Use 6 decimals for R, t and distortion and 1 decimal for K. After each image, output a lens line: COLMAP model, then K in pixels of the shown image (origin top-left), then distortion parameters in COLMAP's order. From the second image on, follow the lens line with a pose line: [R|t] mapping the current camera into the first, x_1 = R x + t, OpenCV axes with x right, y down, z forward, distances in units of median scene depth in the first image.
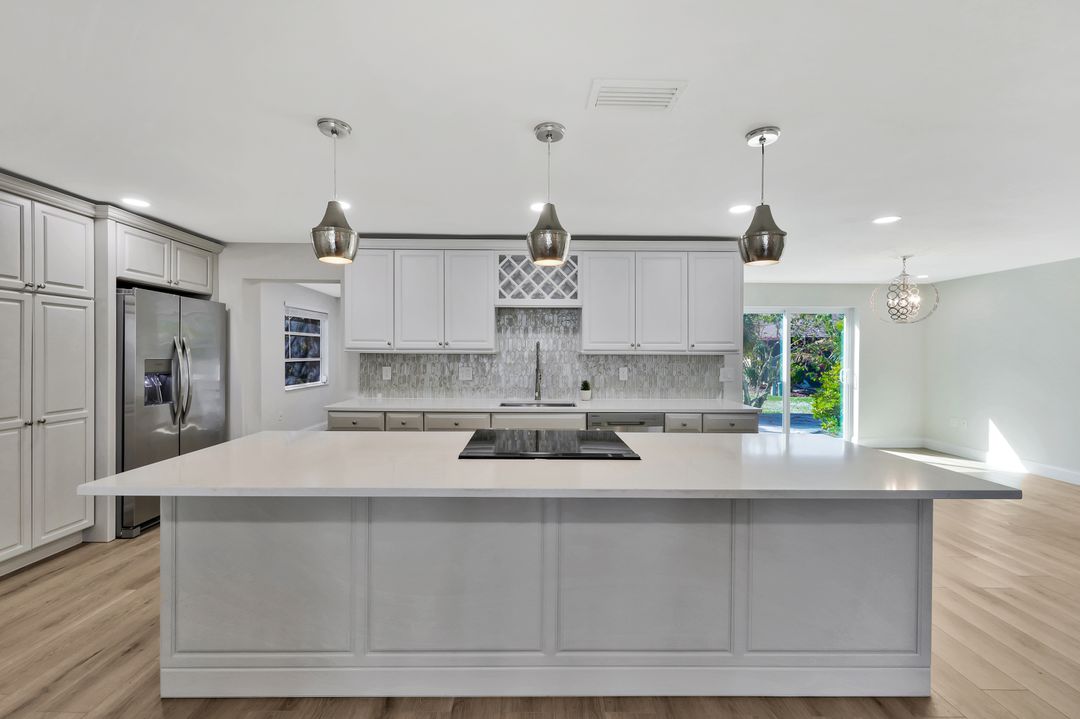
lens RADIAL K [[438.2, 0, 532.1], [0, 438.2, 356.6], [0, 0, 1]] dist [0.002171, -0.000238]
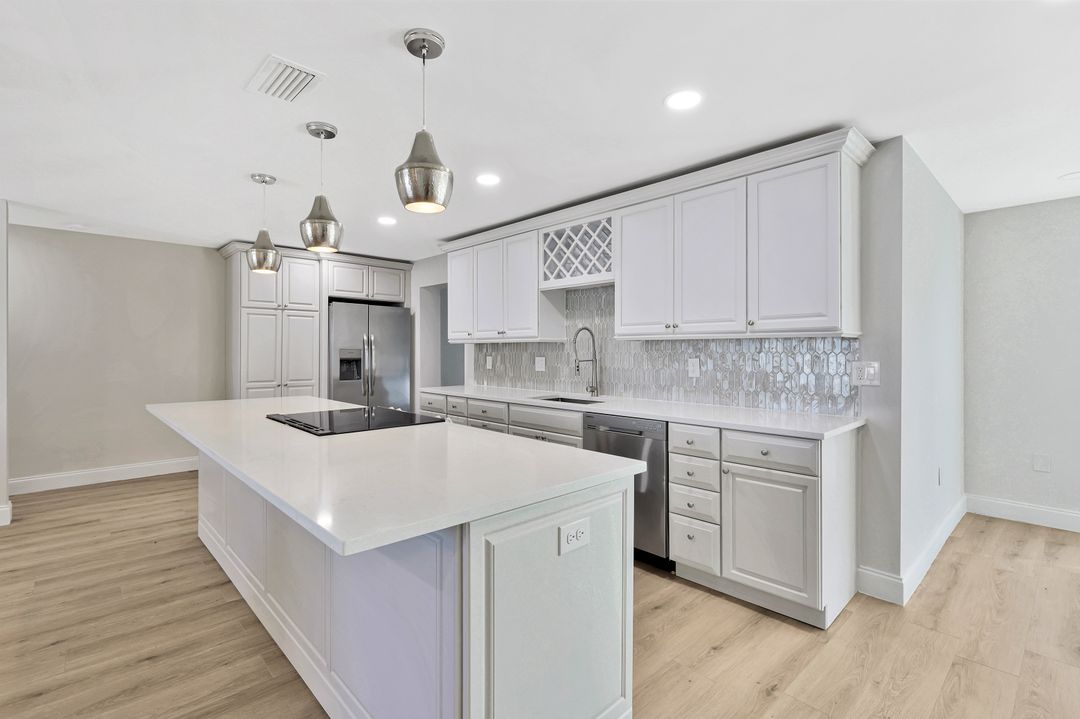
lens RADIAL K [[501.3, 0, 534.0], [0, 501.3, 355.3], [0, 0, 1]] dist [0.001239, 0.000193]
pose [[0.669173, -0.000065, -0.743107, 0.687290], [-0.005871, 0.999968, -0.005374, 0.026746], [0.743084, 0.007958, 0.669151, 0.289779]]
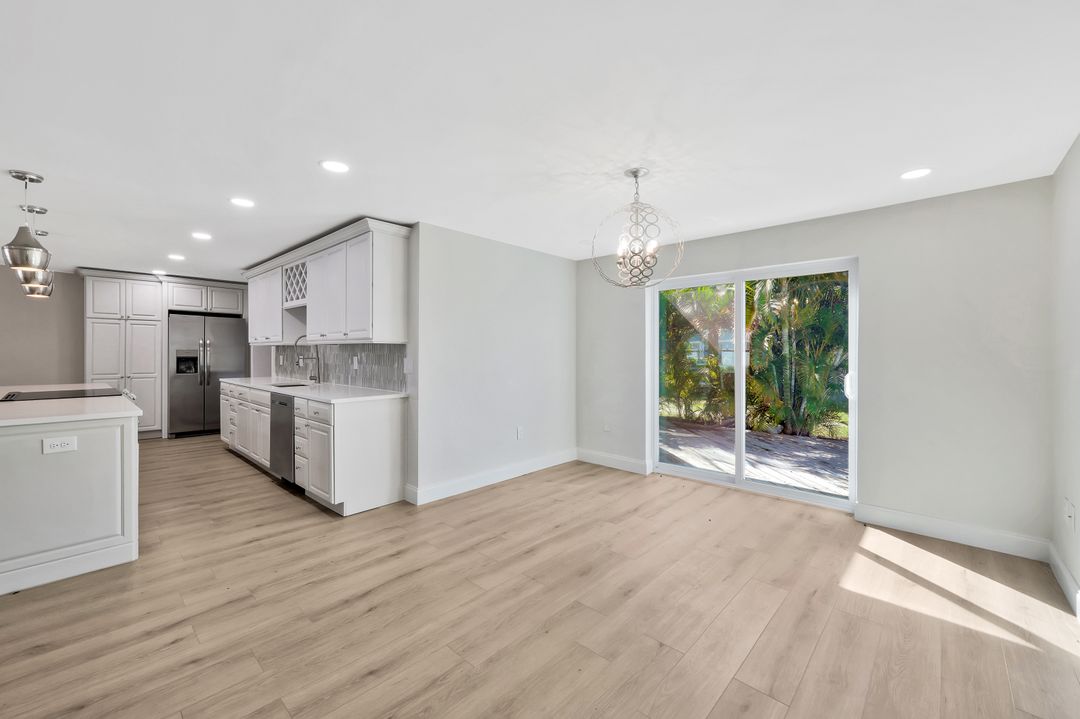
lens RADIAL K [[438.2, 0, 538.3], [0, 438.2, 359.4], [0, 0, 1]] dist [0.002171, -0.000238]
pose [[0.722606, 0.006029, -0.691234, 1.368092], [-0.008268, 0.999966, 0.000078, 0.028746], [0.691211, 0.005659, 0.722631, 0.580455]]
